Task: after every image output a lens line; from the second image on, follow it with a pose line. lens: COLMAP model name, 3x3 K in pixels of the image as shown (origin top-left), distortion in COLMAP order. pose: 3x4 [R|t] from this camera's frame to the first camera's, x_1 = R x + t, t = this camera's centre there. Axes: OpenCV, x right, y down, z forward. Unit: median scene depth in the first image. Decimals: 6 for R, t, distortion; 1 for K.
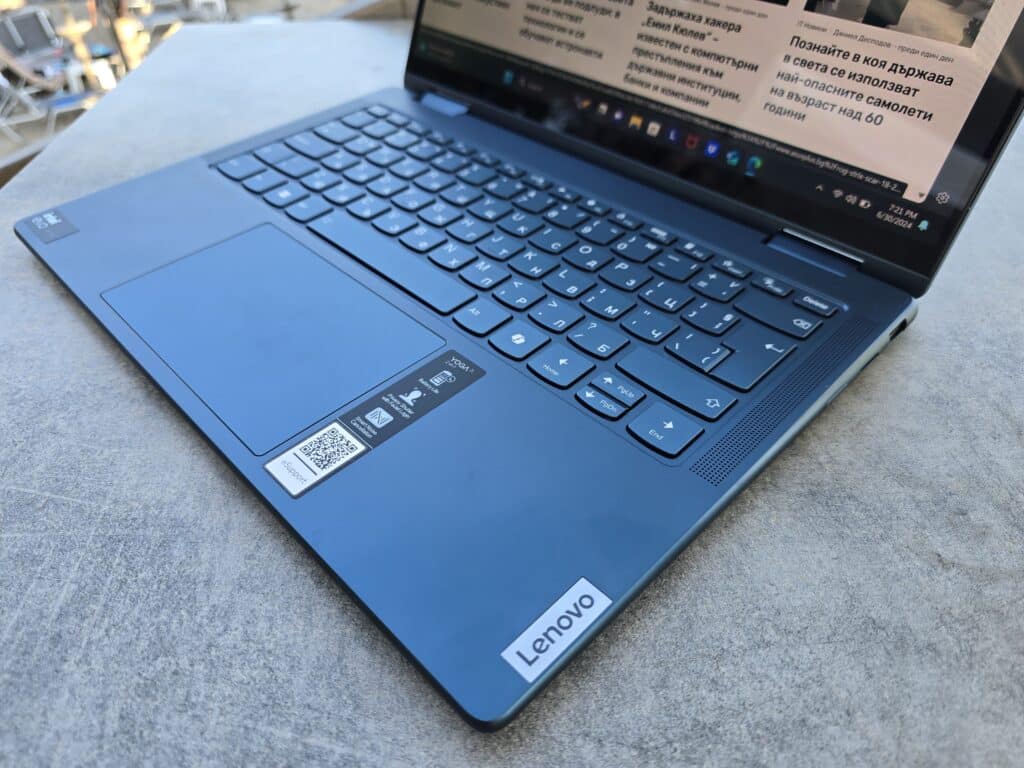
lens RADIAL K [[755.8, 0, 493.4], [0, 755.8, 413.1], [0, 0, 1]] dist [-0.001803, -0.022462]
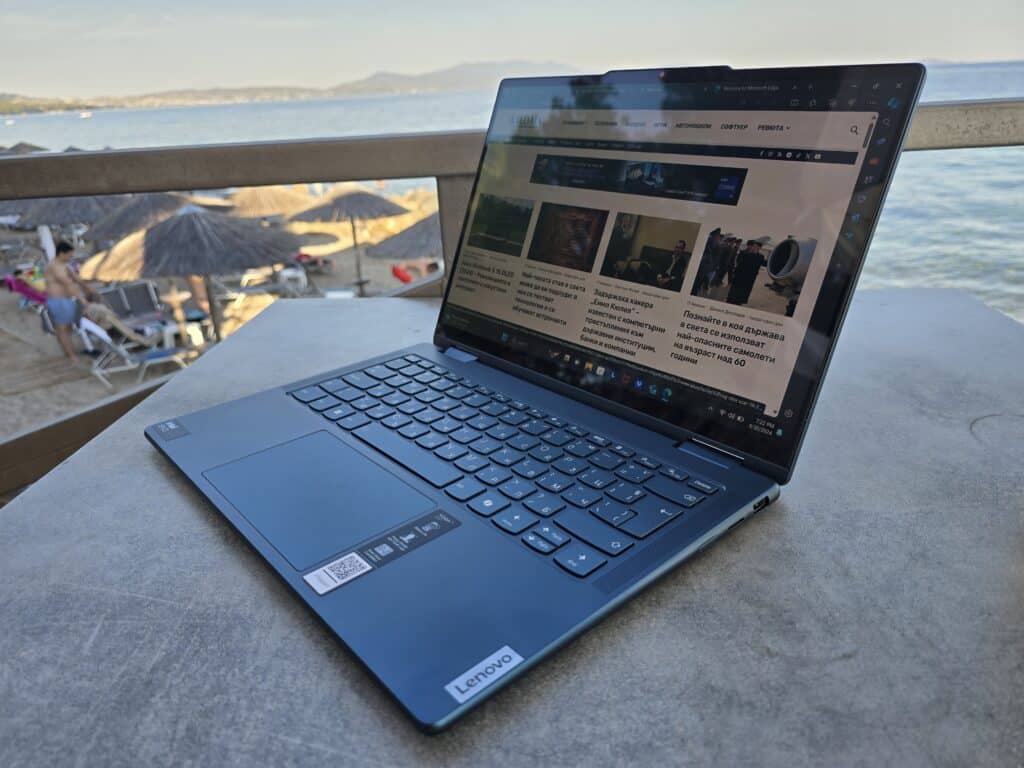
lens RADIAL K [[748.2, 0, 482.3], [0, 748.2, 392.3], [0, 0, 1]] dist [0.062274, -0.112589]
pose [[0.996888, 0.012336, -0.077854, 0.132911], [-0.038203, 0.939539, -0.340304, 0.189552], [0.068949, 0.342219, 0.937087, -0.403865]]
